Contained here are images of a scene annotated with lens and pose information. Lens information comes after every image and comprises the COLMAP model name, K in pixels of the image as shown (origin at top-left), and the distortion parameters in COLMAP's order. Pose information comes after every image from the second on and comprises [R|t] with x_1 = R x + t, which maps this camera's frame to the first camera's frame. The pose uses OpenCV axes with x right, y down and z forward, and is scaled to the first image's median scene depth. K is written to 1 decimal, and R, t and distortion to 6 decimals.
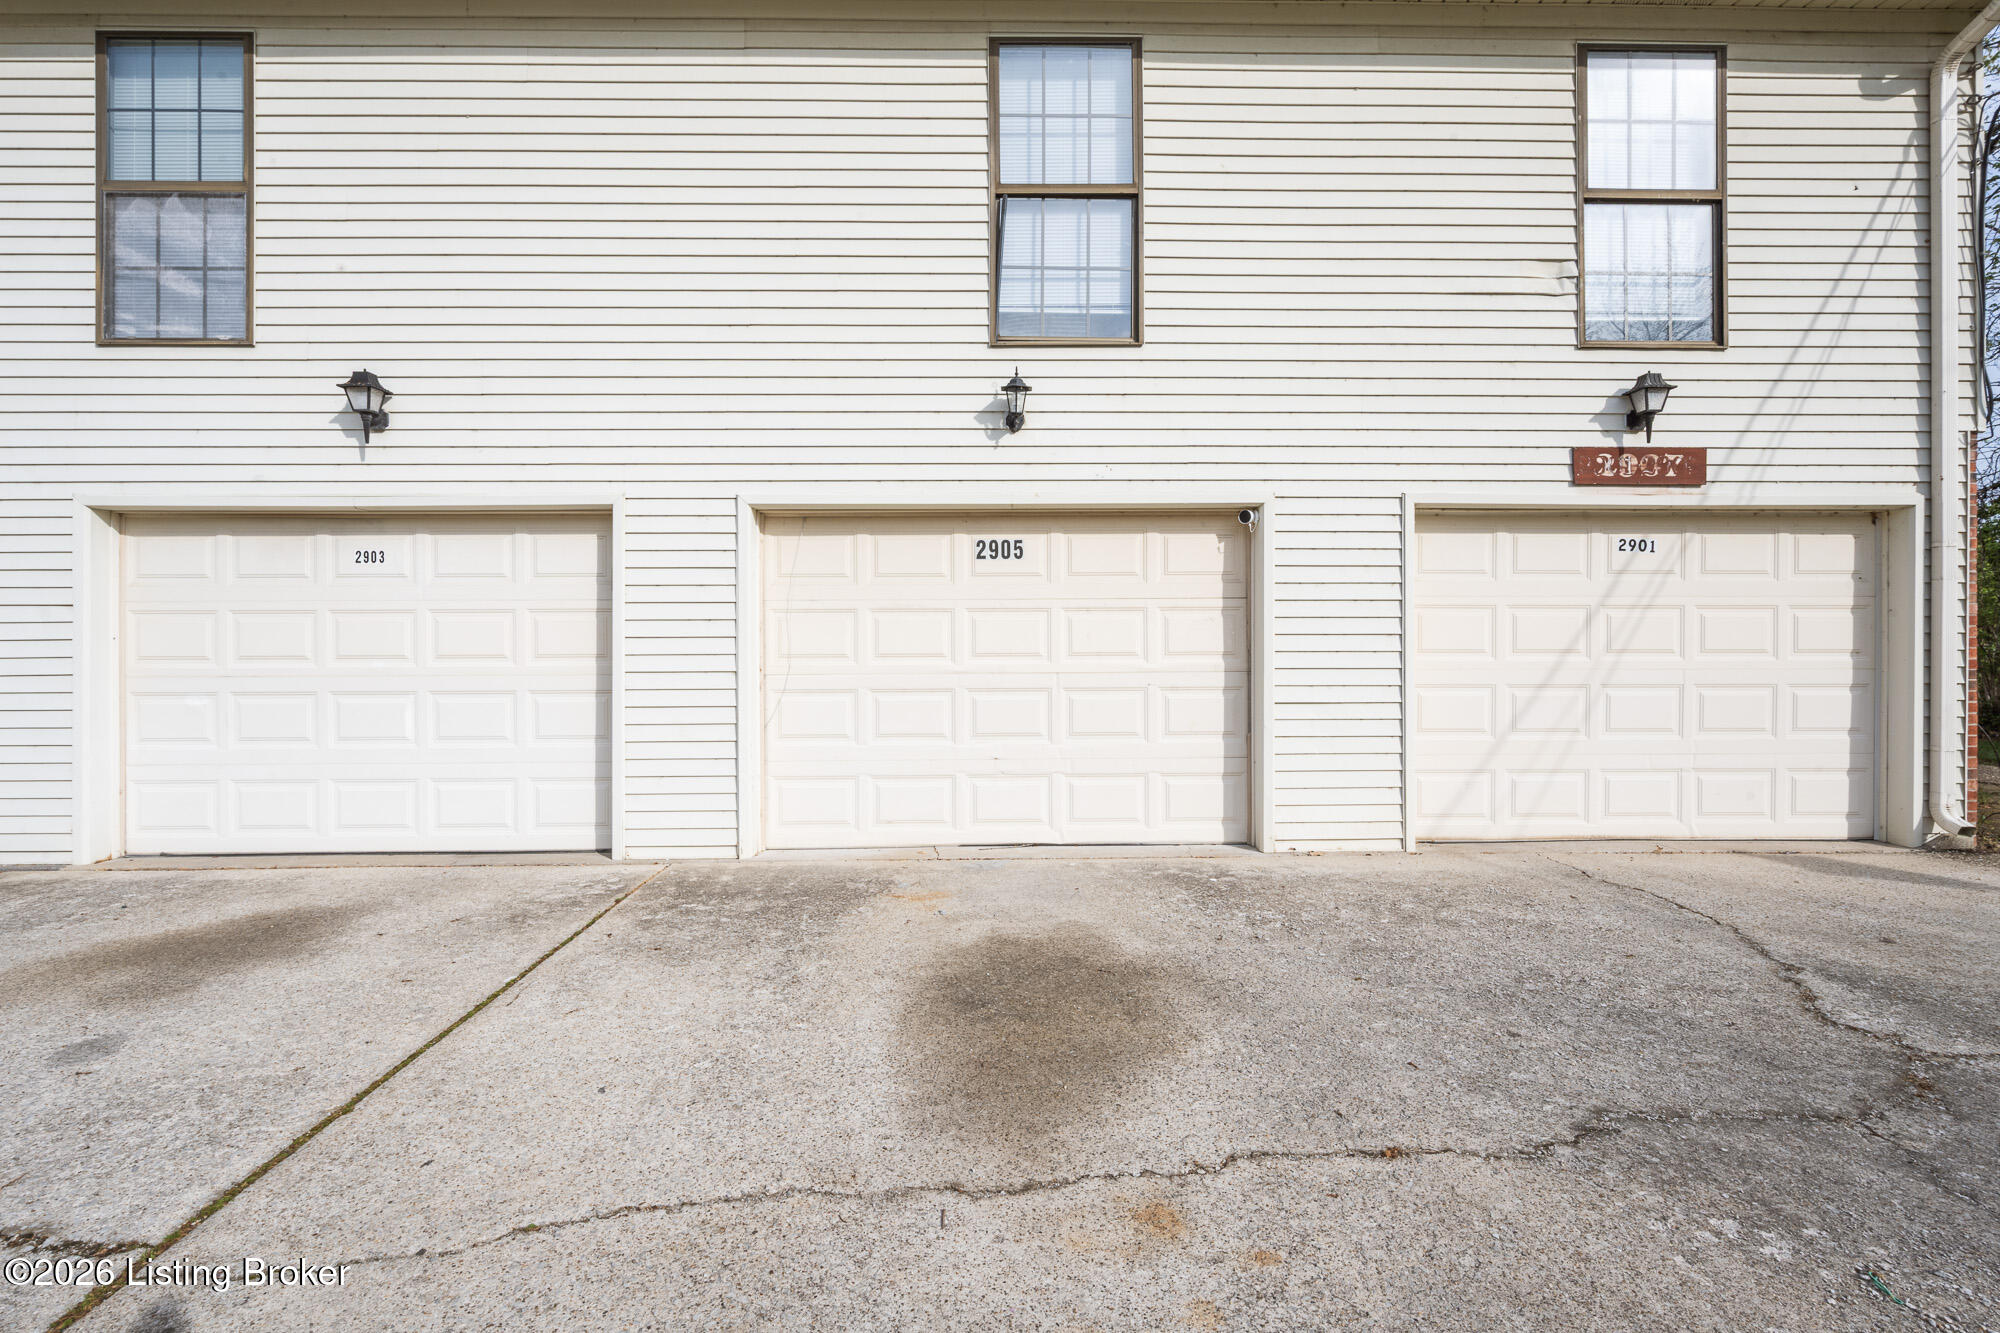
lens RADIAL K [[929.3, 0, 995.7], [0, 929.3, 652.1], [0, 0, 1]] dist [0.000634, -0.001418]
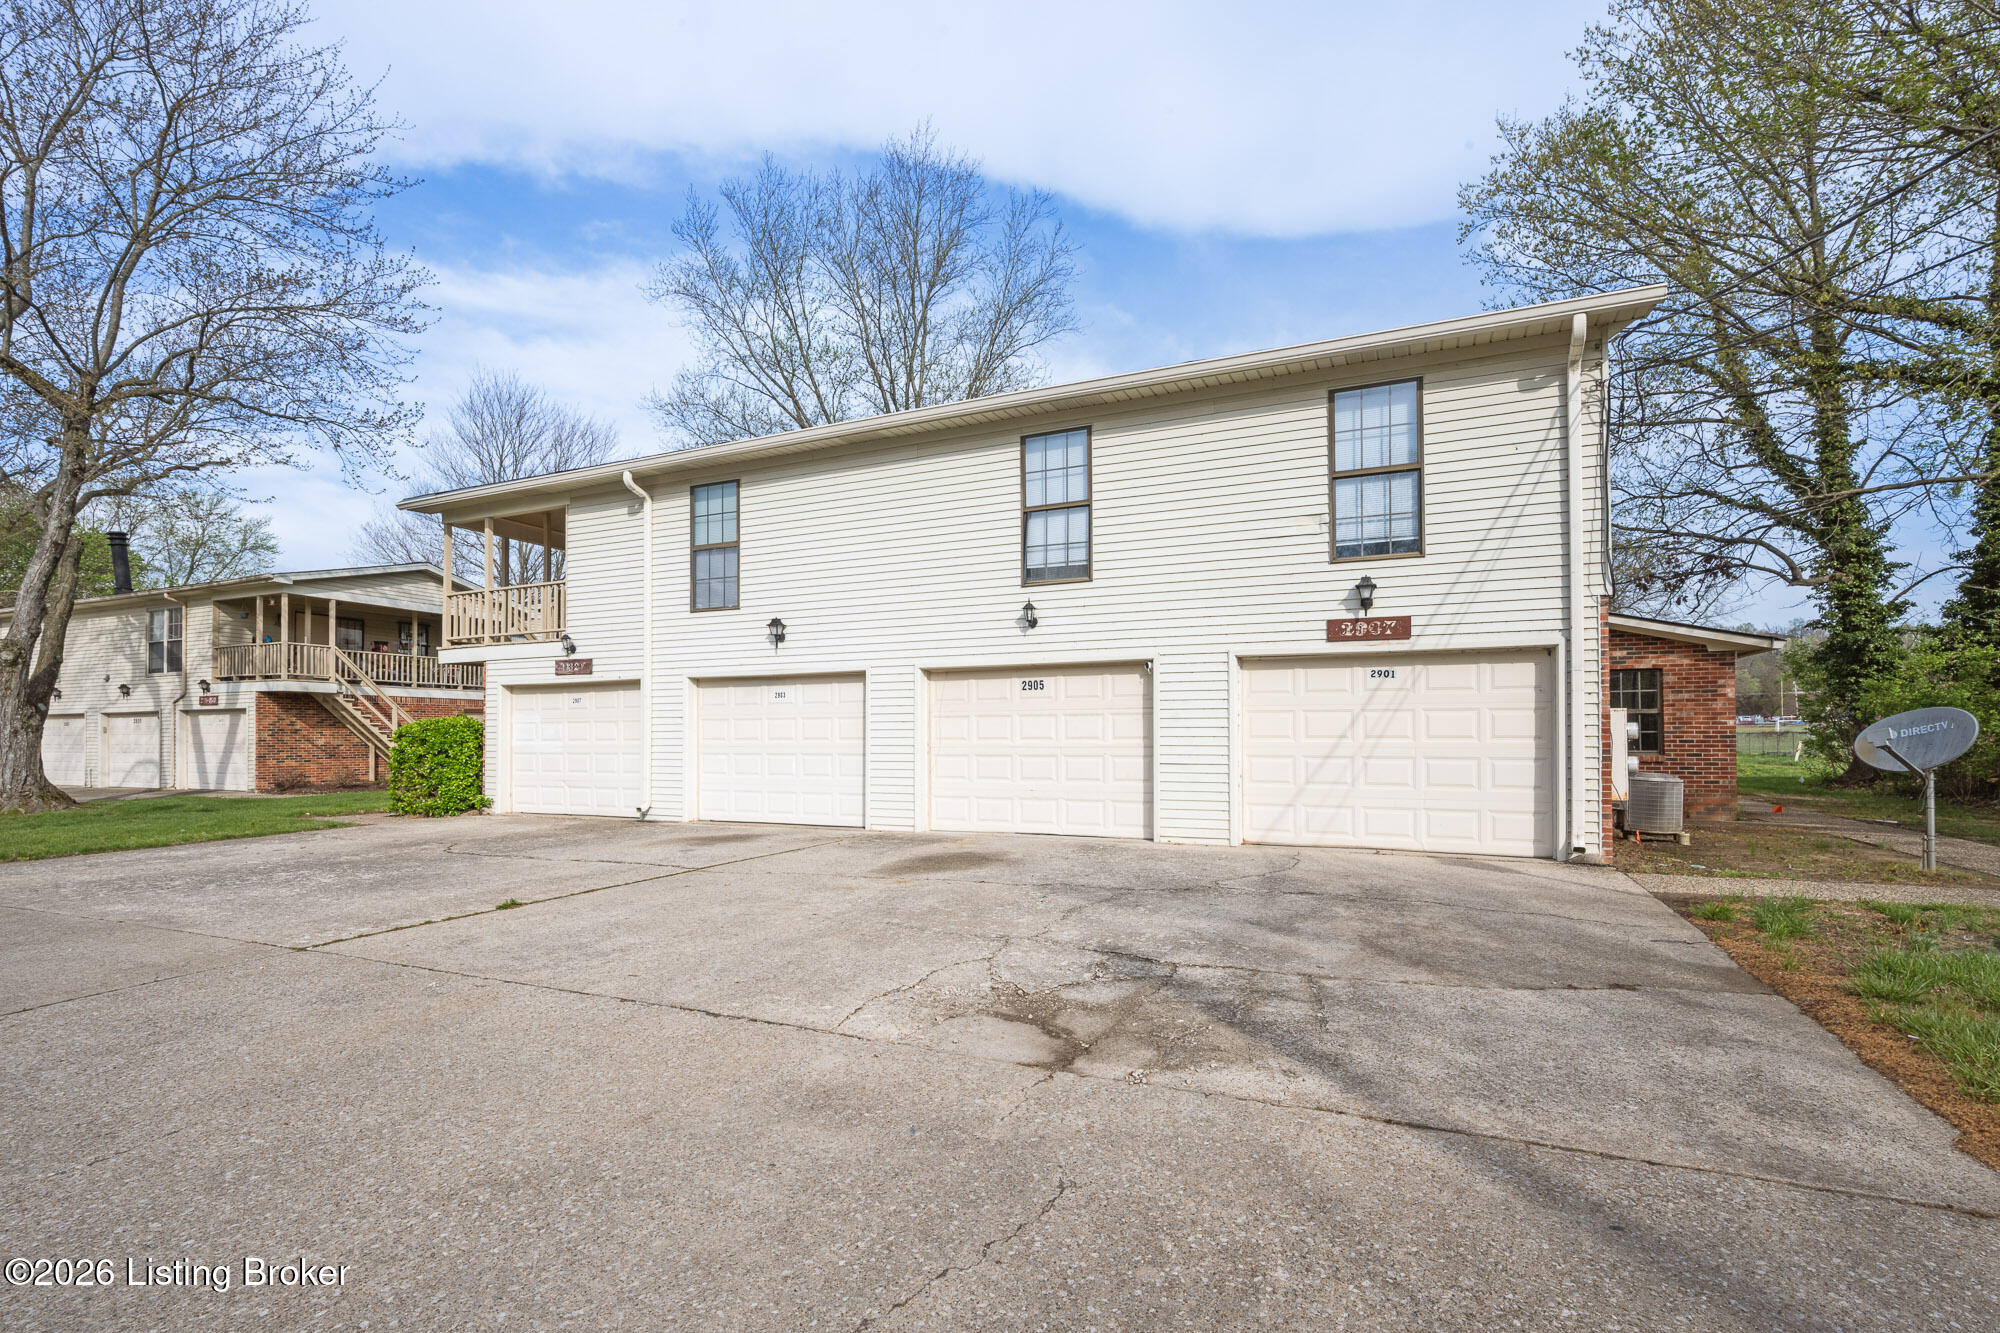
lens RADIAL K [[929.3, 0, 1016.1], [0, 929.3, 738.5], [0, 0, 1]] dist [0.000634, -0.001418]
pose [[0.904154, 0.001641, -0.427203, 0.839637], [-0.003478, 0.999988, -0.003520, 0.010955], [0.427192, 0.004669, 0.904149, -0.831893]]
